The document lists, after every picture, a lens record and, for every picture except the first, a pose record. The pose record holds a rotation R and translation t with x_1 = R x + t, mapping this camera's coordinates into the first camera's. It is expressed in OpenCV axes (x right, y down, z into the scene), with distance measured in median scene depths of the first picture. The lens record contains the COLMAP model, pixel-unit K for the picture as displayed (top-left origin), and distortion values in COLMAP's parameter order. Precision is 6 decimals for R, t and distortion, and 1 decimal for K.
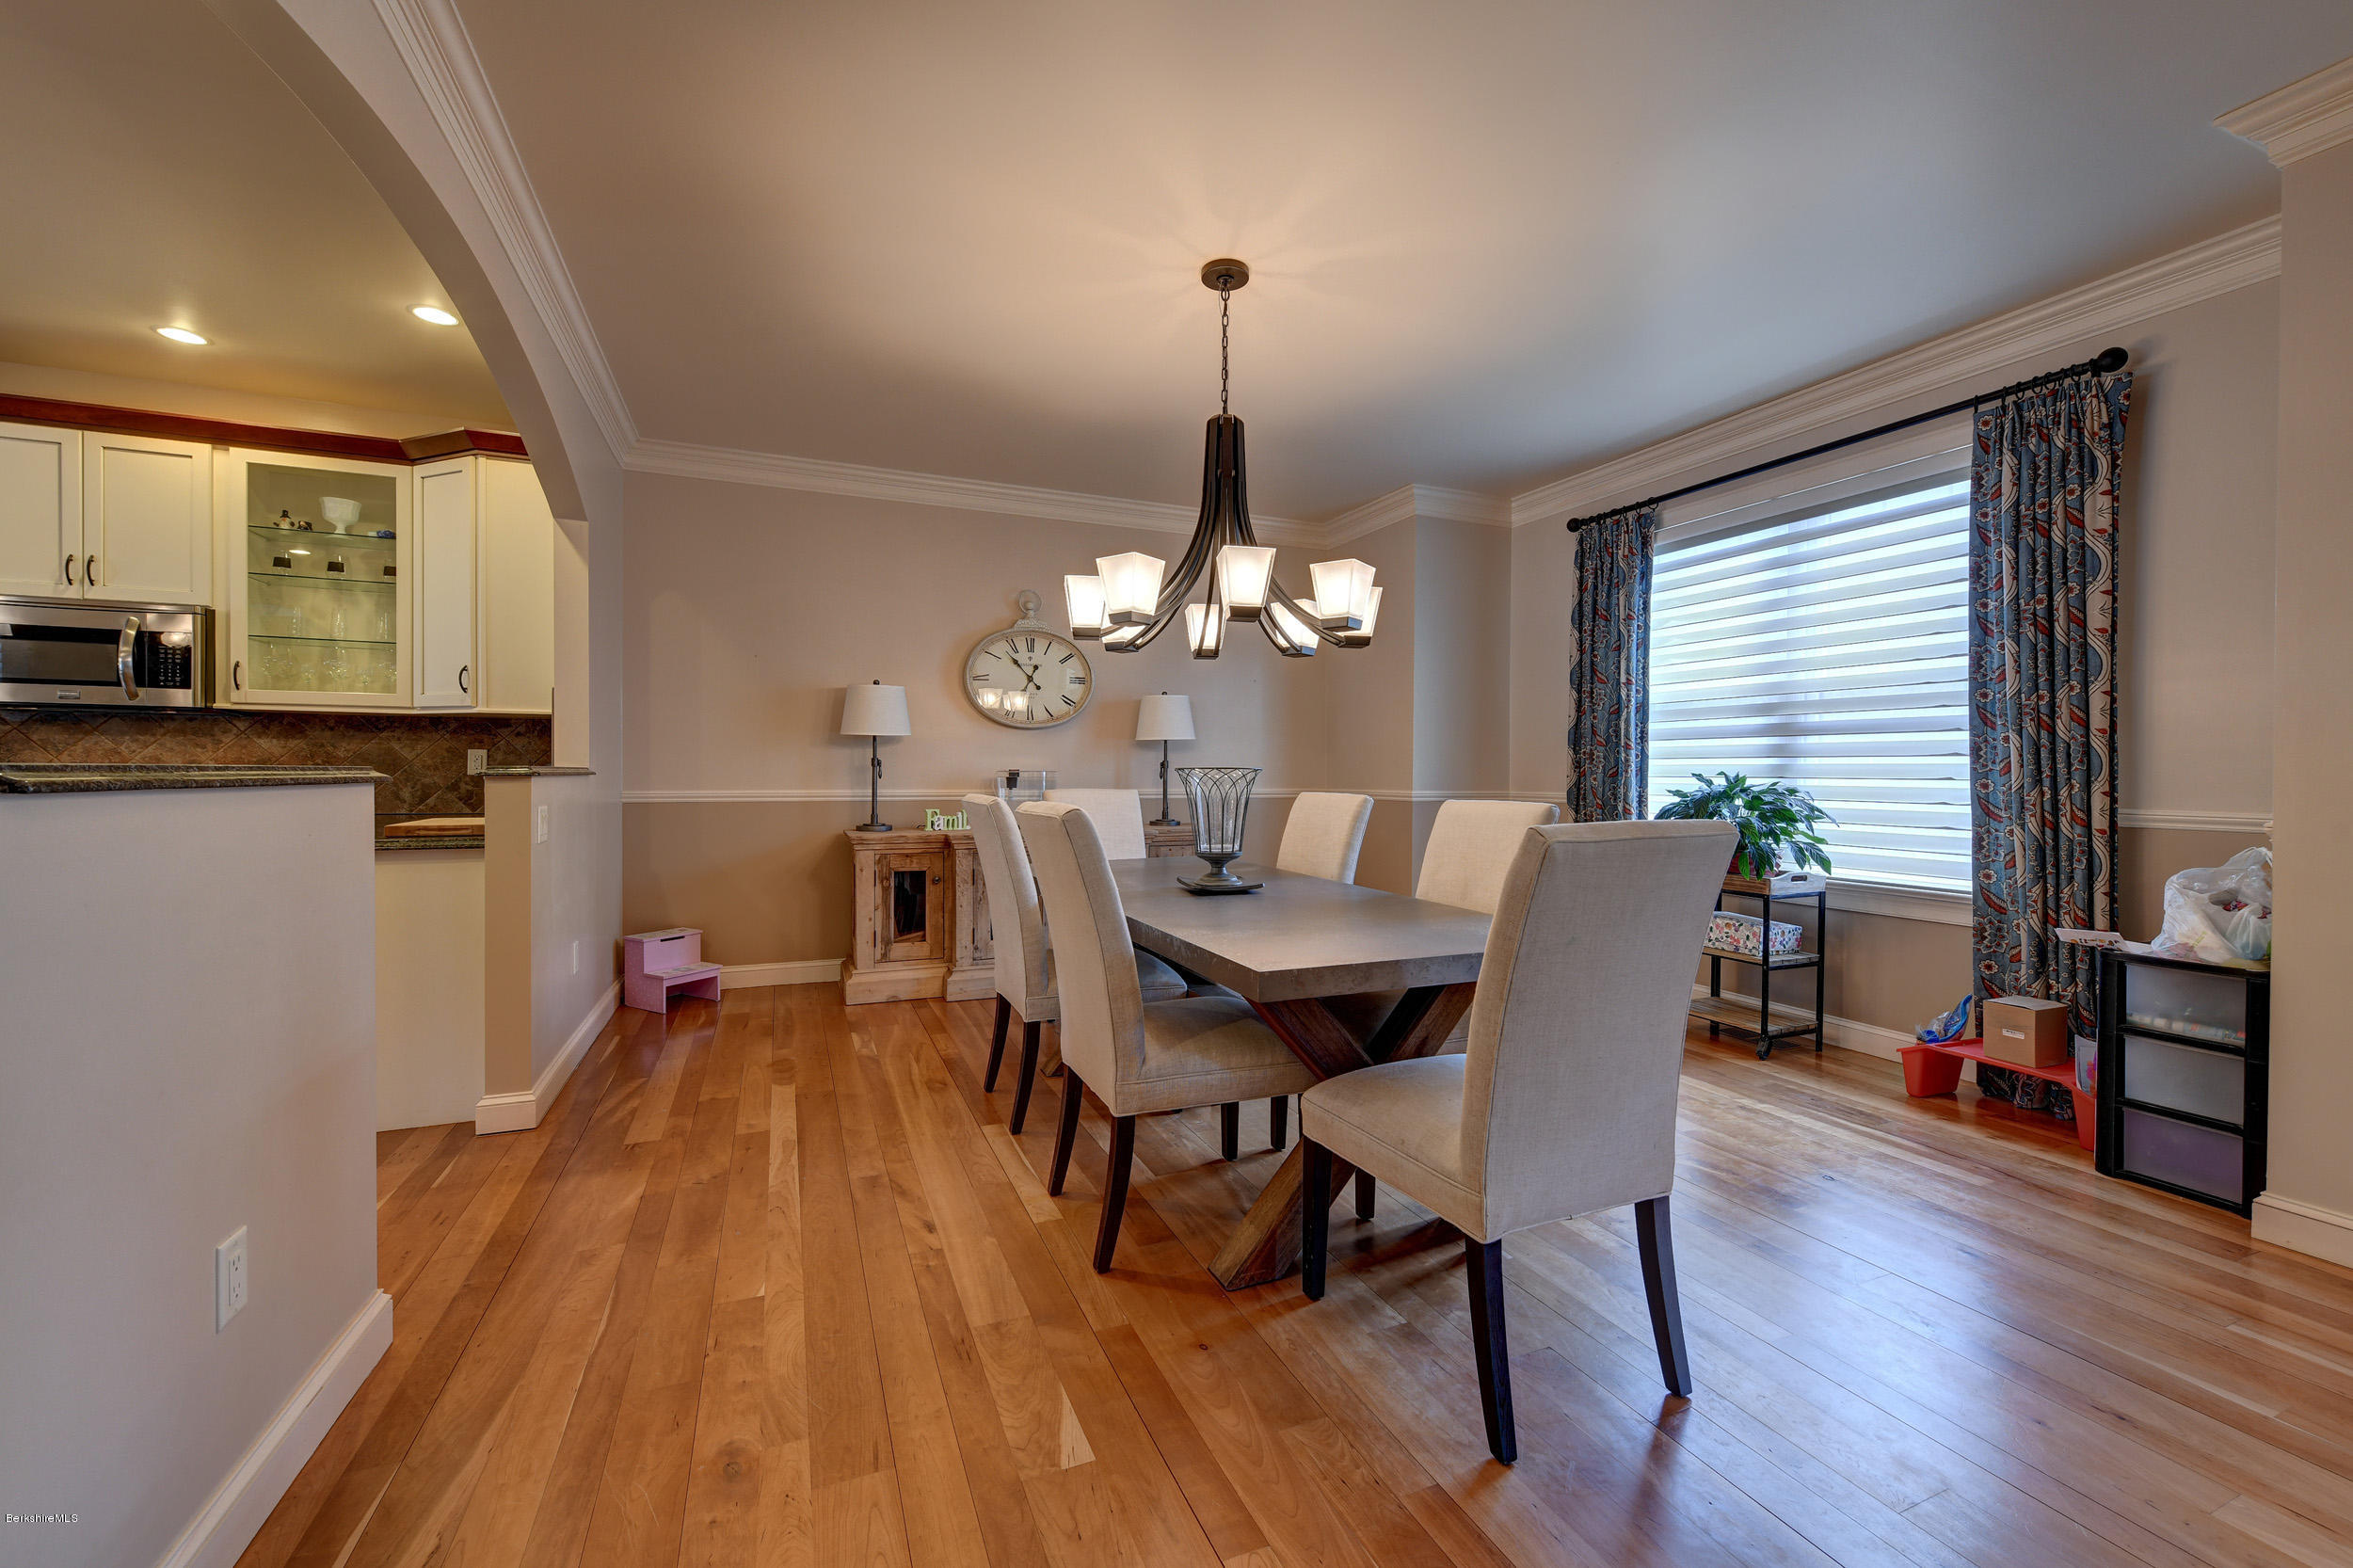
lens RADIAL K [[946.9, 0, 1165.2], [0, 946.9, 749.4], [0, 0, 1]] dist [0.004645, -0.001418]
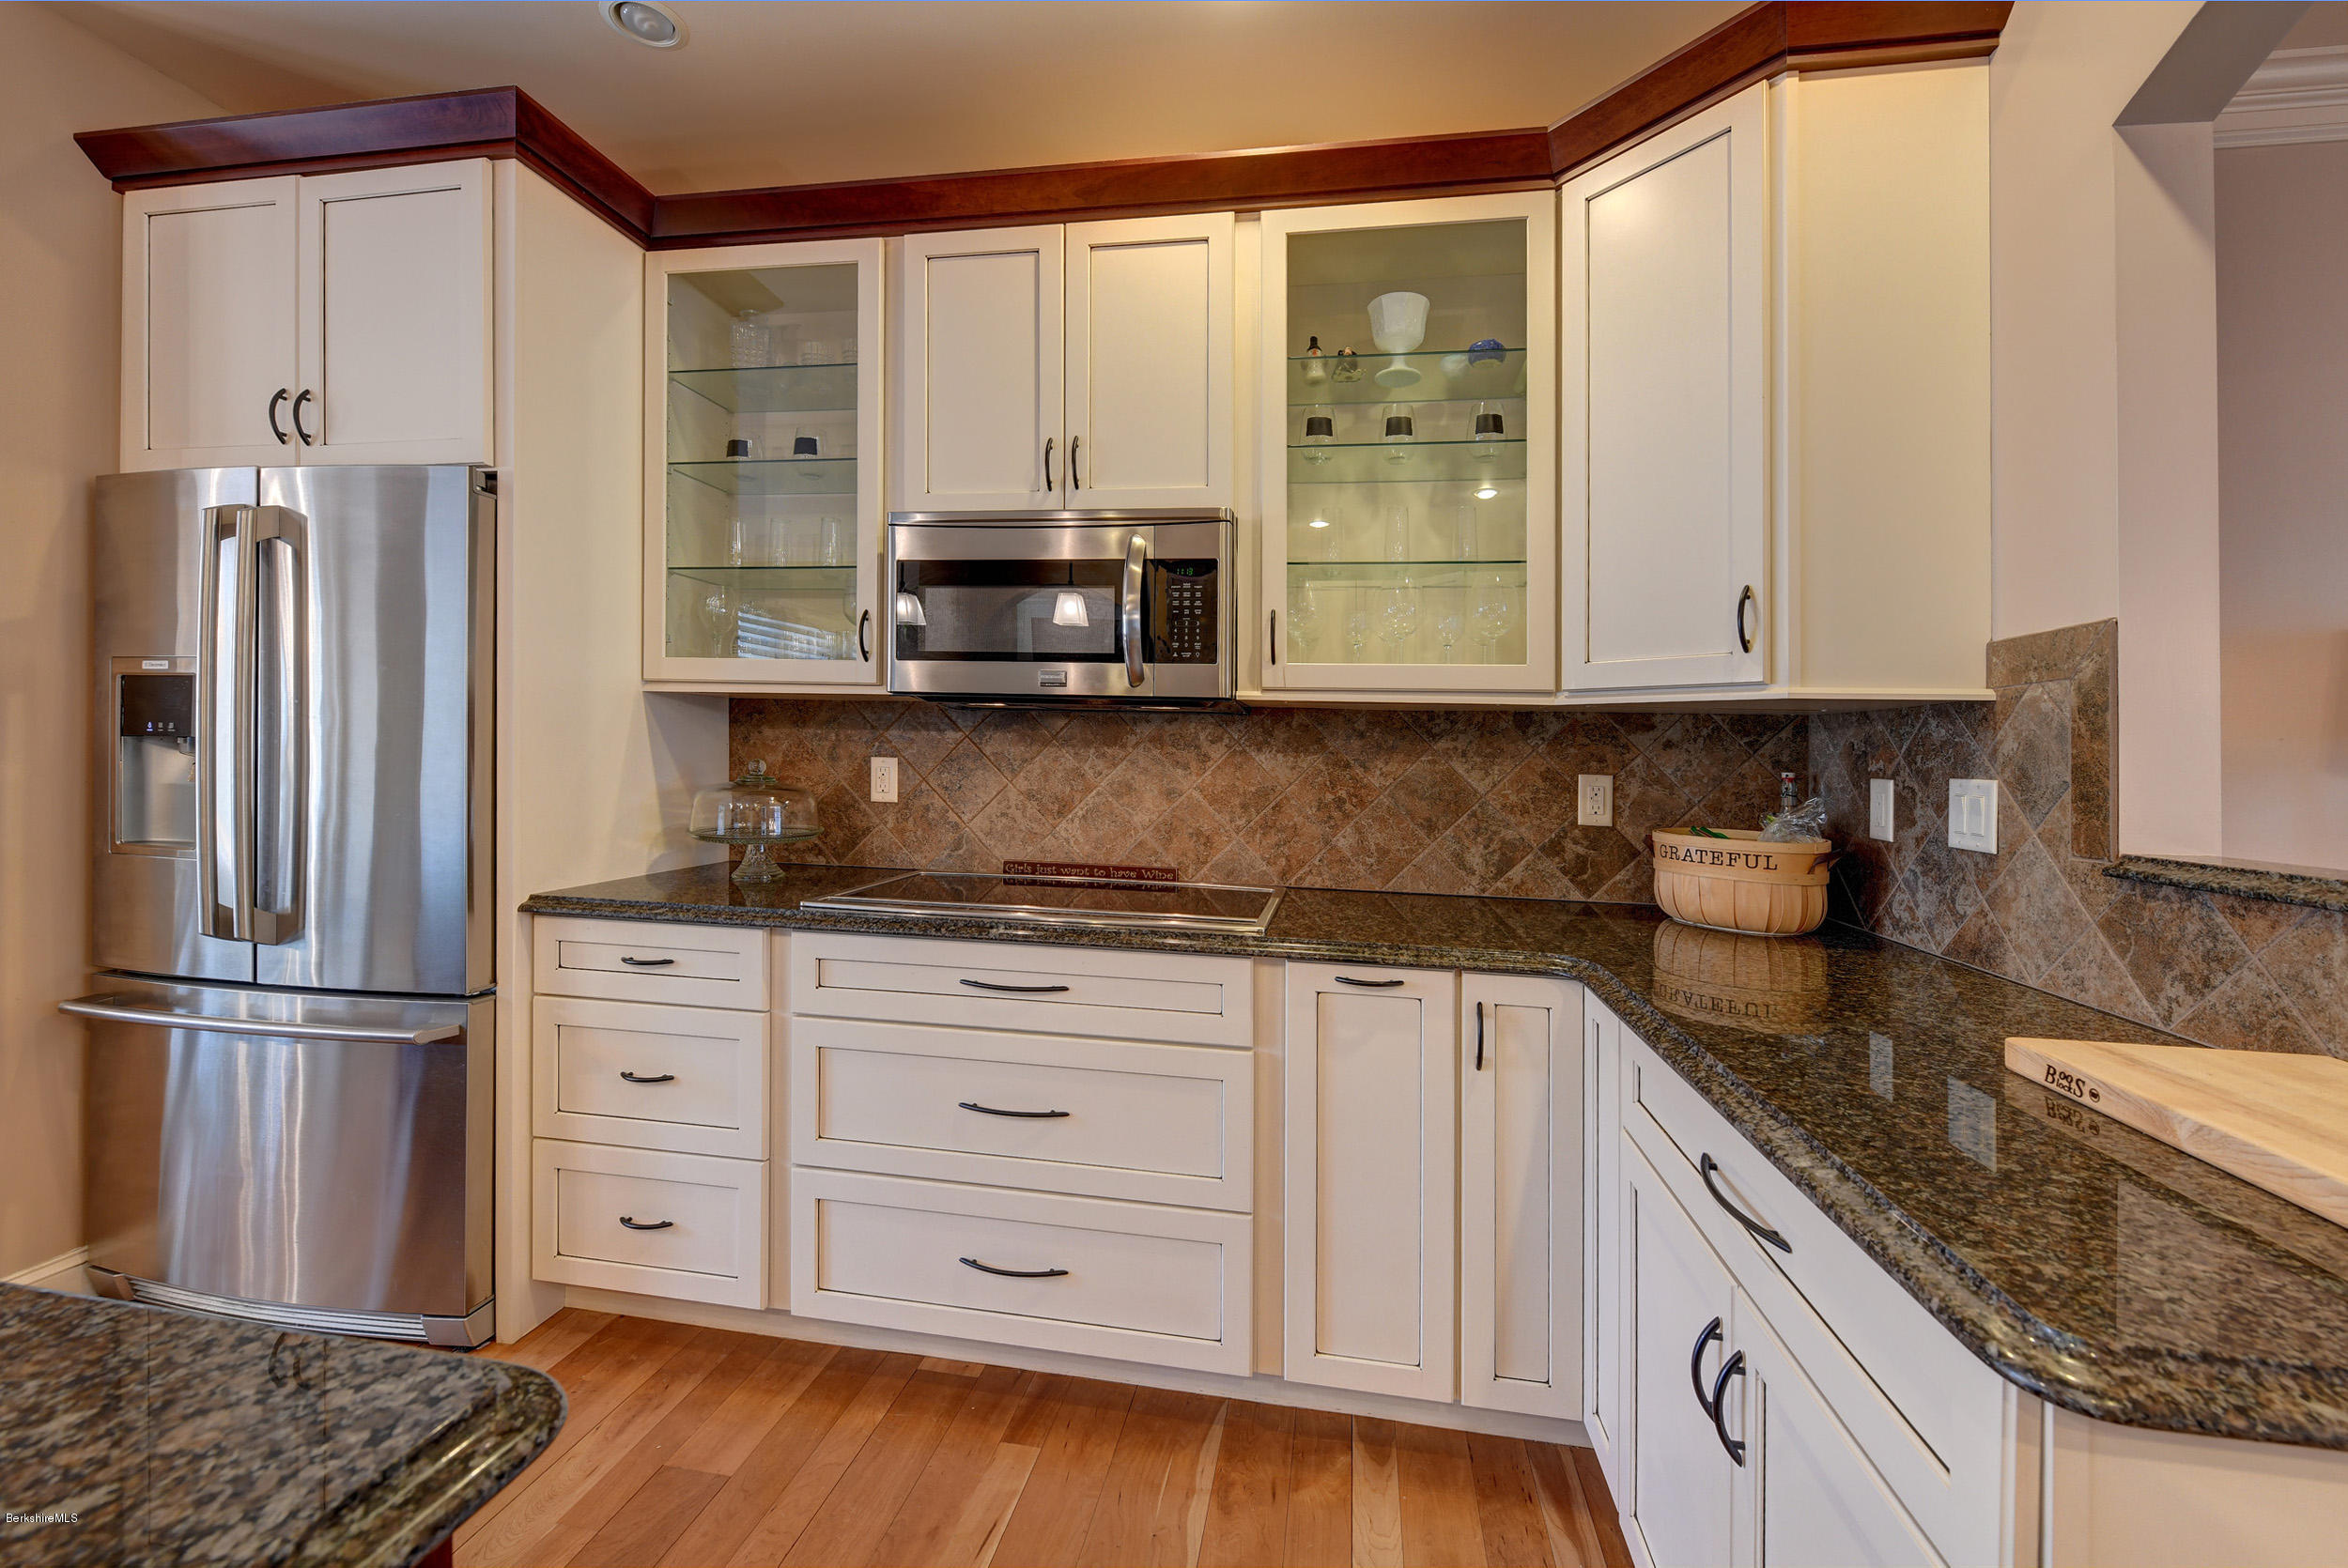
lens RADIAL K [[944.8, 0, 1190.7], [0, 944.8, 735.8], [0, 0, 1]] dist [0.004645, -0.001418]
pose [[0.854020, 0.000635, -0.520240, -0.742499], [-0.004309, 0.999974, -0.005854, -0.019395], [0.520223, 0.007241, 0.854000, 0.527569]]
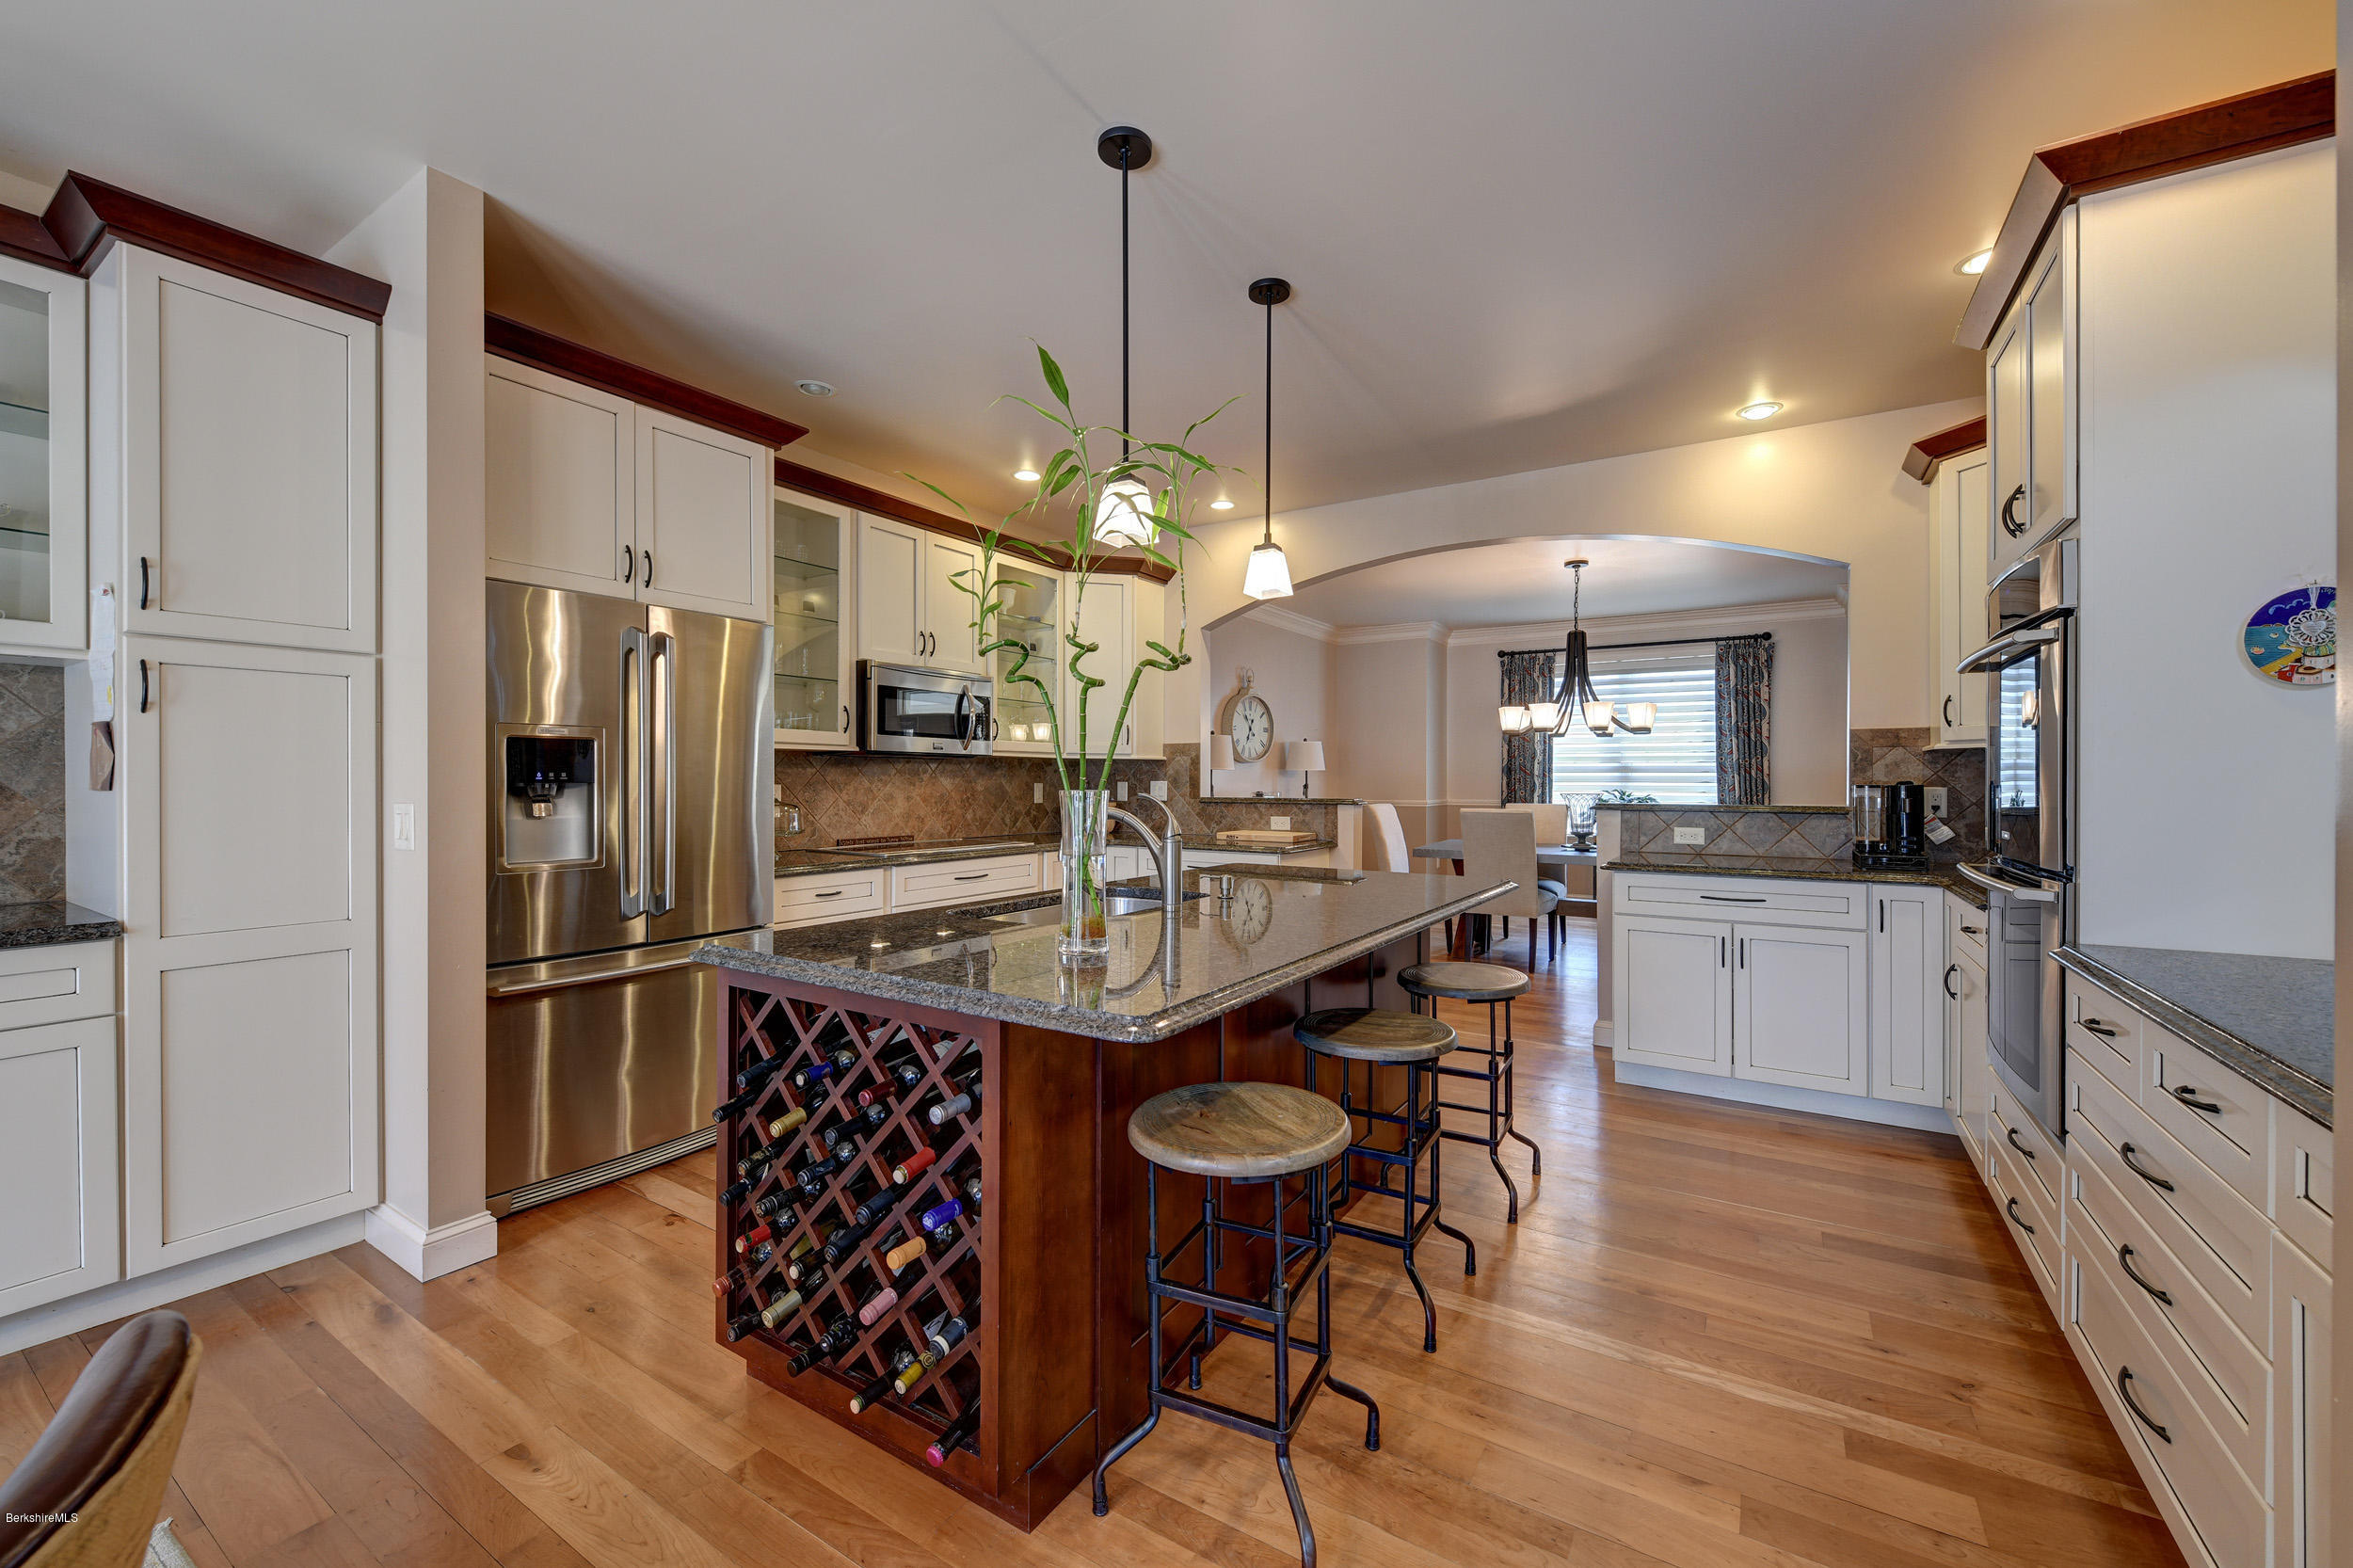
lens RADIAL K [[946.9, 0, 1168.2], [0, 946.9, 780.9], [0, 0, 1]] dist [0.004645, -0.001418]
pose [[0.814574, -0.008865, 0.579992, -1.521597], [-0.006820, 0.999668, 0.024858, -0.041863], [-0.580020, -0.024204, 0.814243, -0.169222]]
